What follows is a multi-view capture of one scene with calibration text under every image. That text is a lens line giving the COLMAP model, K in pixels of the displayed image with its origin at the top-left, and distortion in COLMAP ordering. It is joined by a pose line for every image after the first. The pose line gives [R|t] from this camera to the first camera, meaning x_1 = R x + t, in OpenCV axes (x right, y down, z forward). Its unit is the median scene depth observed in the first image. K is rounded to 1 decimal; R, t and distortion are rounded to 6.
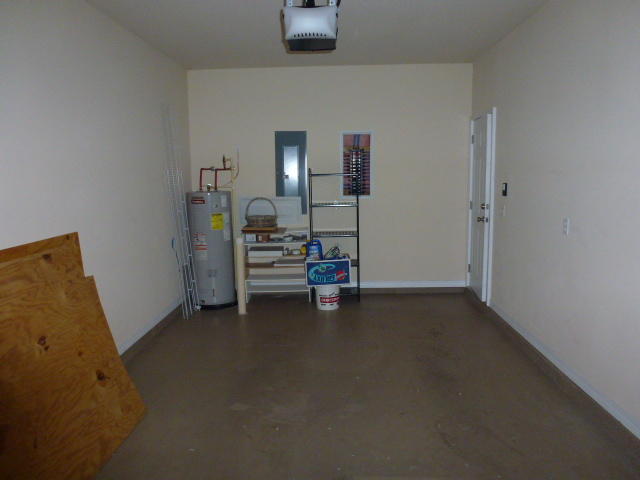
lens RADIAL K [[455.1, 0, 324.0], [0, 455.1, 240.0], [0, 0, 1]] dist [-0.054535, 0.007968]
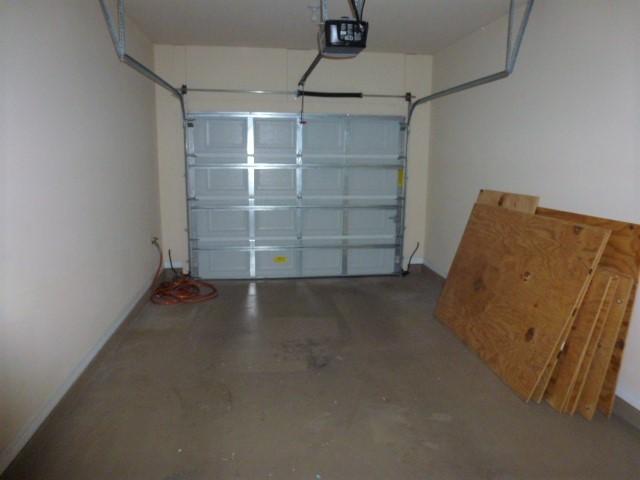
lens RADIAL K [[455.1, 0, 324.0], [0, 455.1, 240.0], [0, 0, 1]] dist [-0.054535, 0.007968]
pose [[-0.987333, 0.038041, -0.154033, 0.204089], [-0.013974, 0.946211, 0.323249, -0.304401], [0.158044, 0.321307, -0.933694, 2.034211]]
